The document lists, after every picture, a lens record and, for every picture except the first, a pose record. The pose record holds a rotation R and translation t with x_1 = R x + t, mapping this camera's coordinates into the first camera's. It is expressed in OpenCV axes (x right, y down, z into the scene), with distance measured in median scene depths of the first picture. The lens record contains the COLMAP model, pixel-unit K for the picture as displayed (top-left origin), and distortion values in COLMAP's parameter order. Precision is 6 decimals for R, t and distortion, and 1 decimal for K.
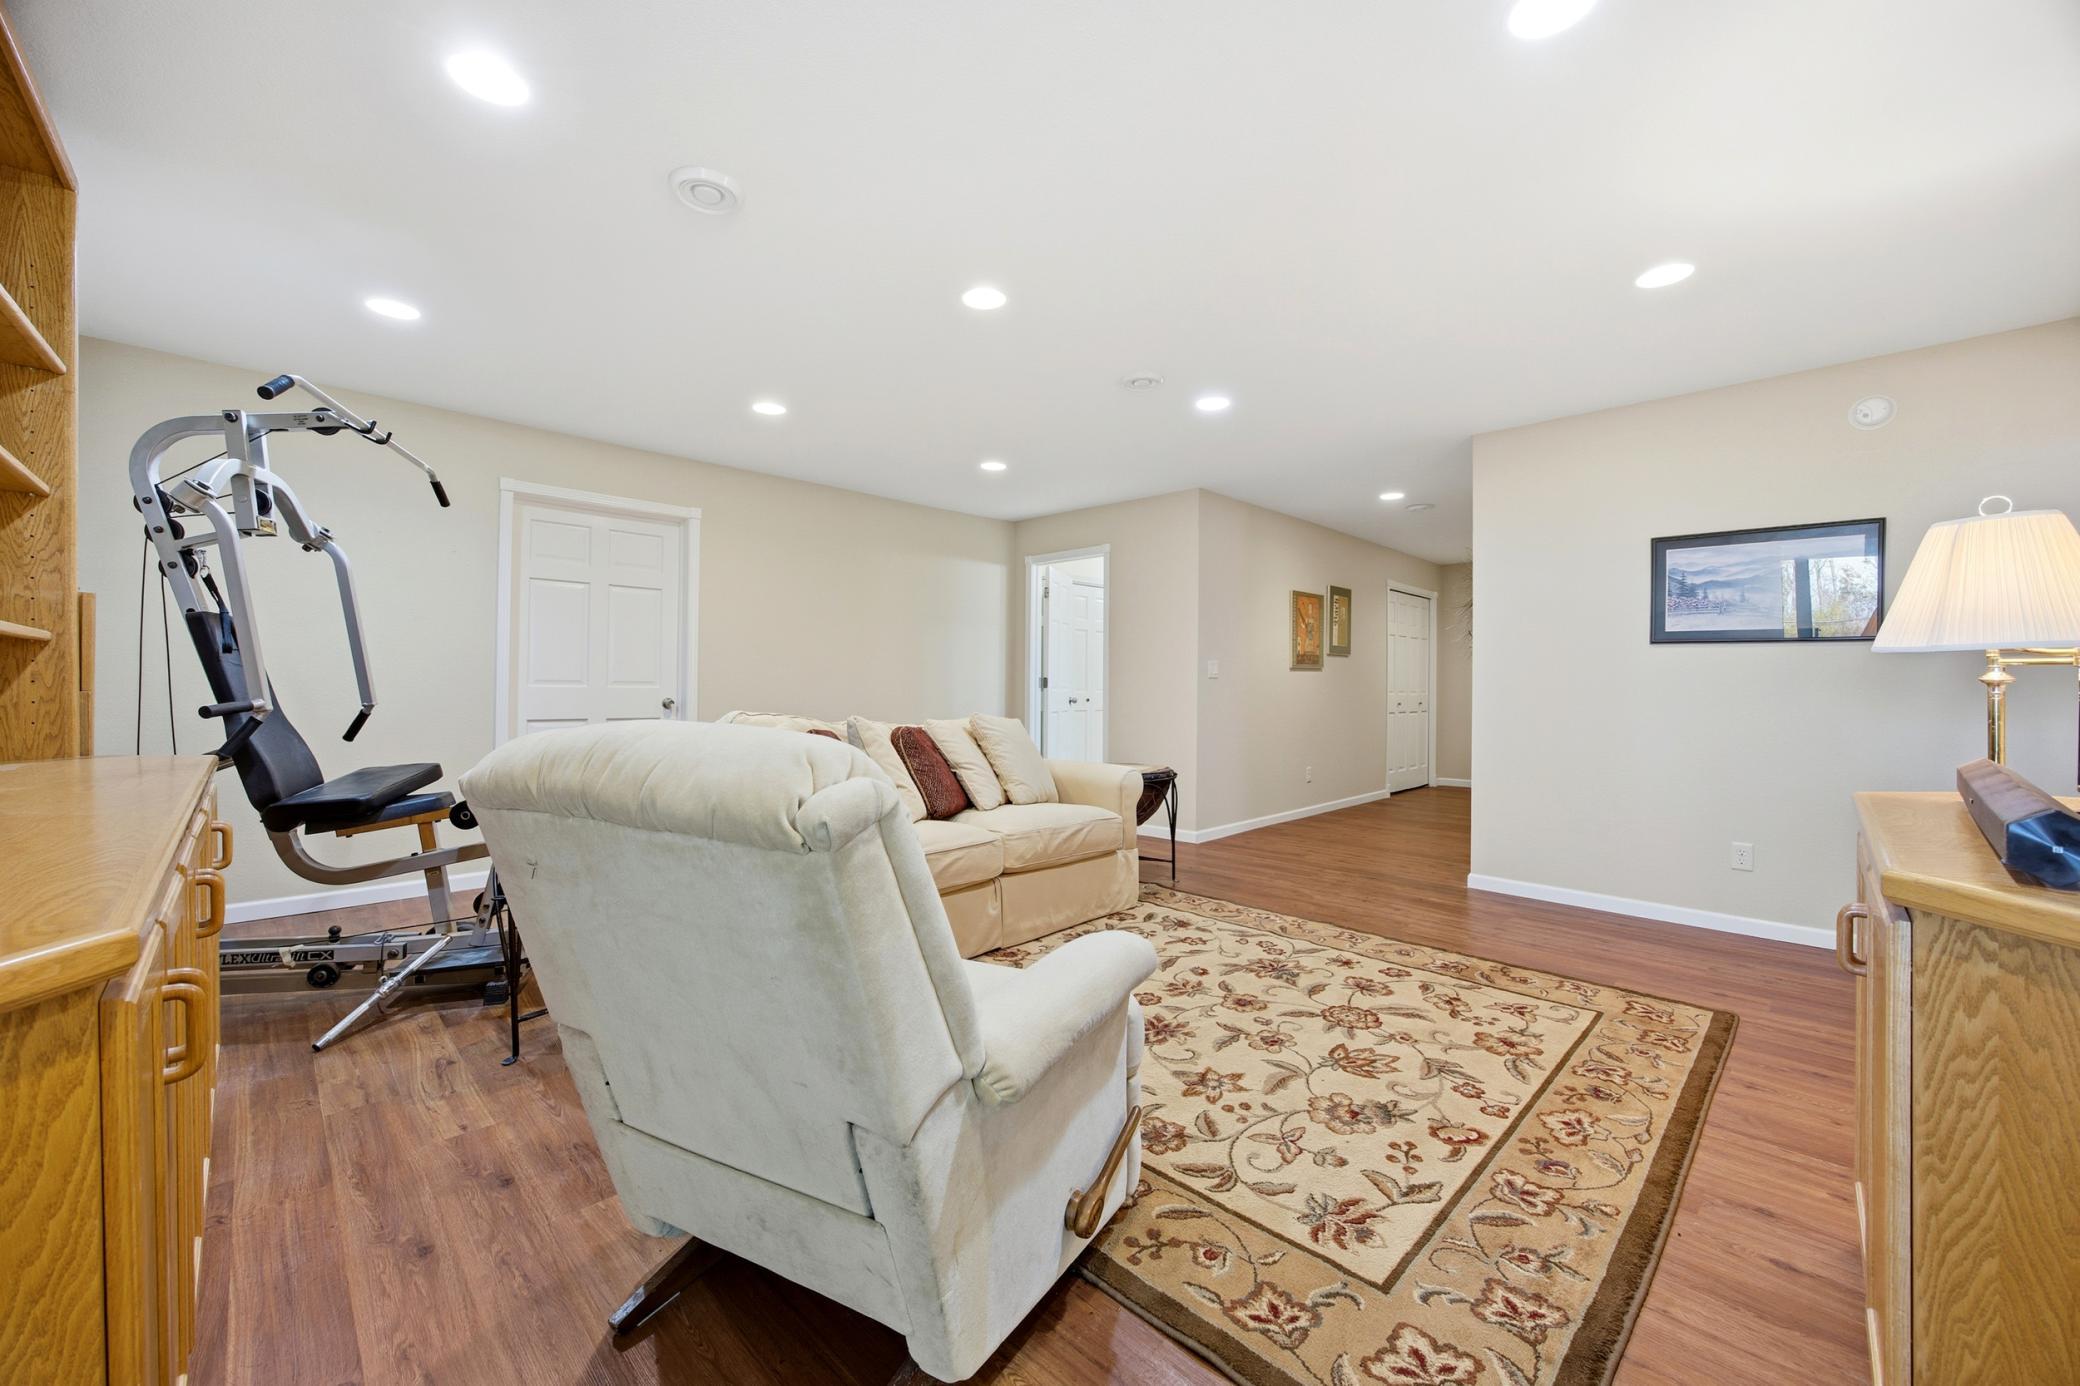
lens RADIAL K [[804.2, 0, 1043.2], [0, 804.2, 694.2], [0, 0, 1]] dist [-0.004085, 0.000170]
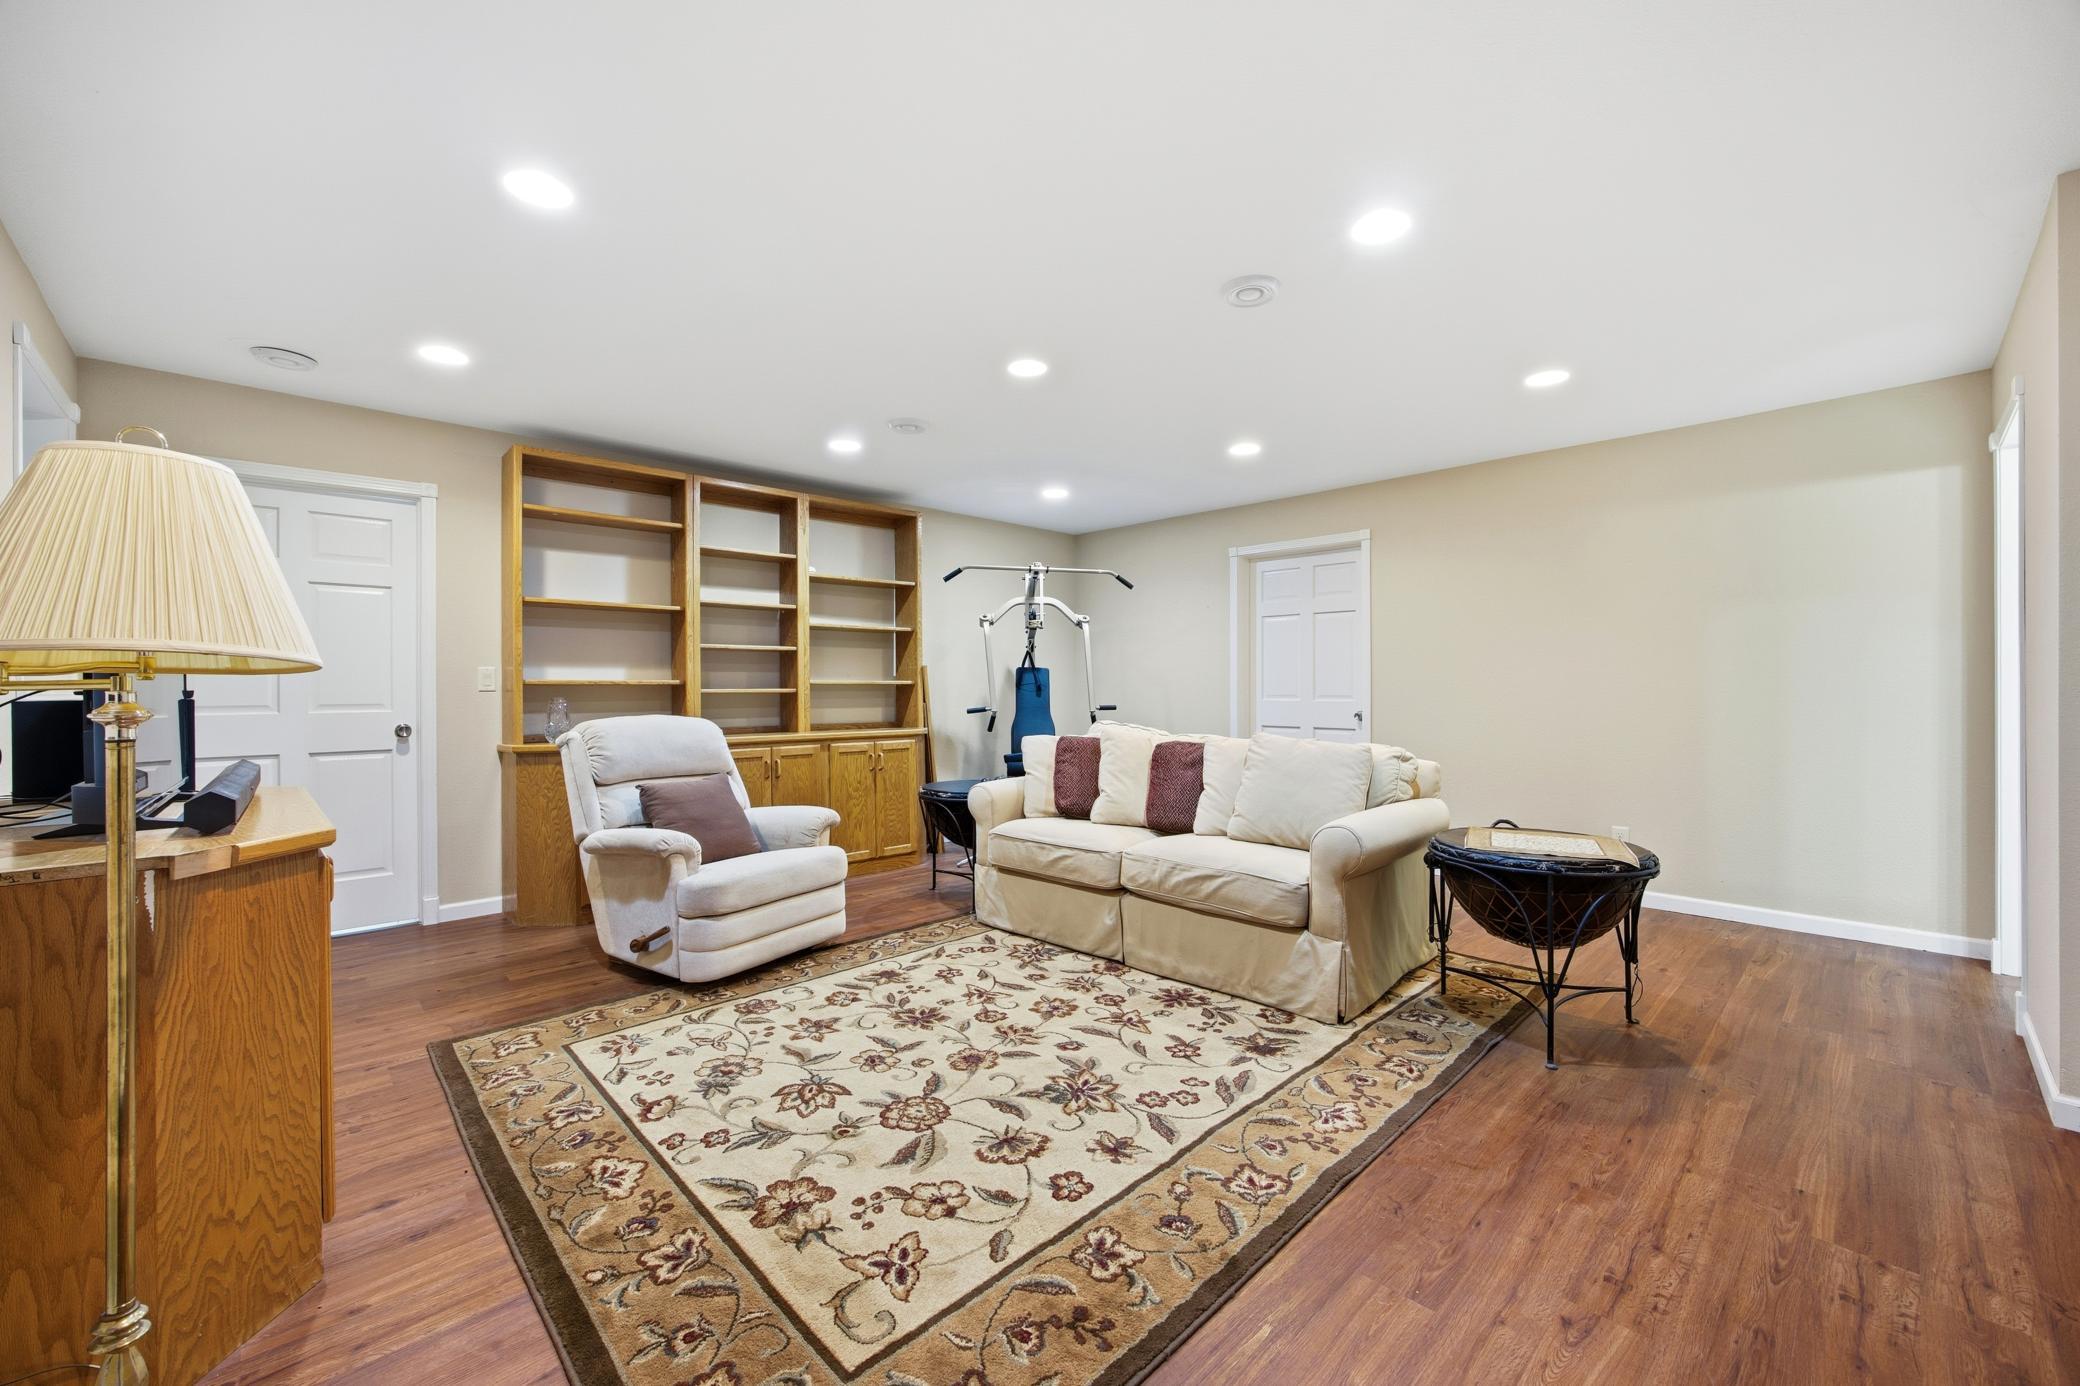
lens RADIAL K [[804.2, 0, 1043.3], [0, 804.2, 696.1], [0, 0, 1]] dist [-0.004085, 0.000170]
pose [[-0.017162, -0.002052, -0.999851, 1.238370], [0.002298, 0.999995, -0.002092, -0.024020], [0.999850, -0.002334, -0.017158, 1.177500]]
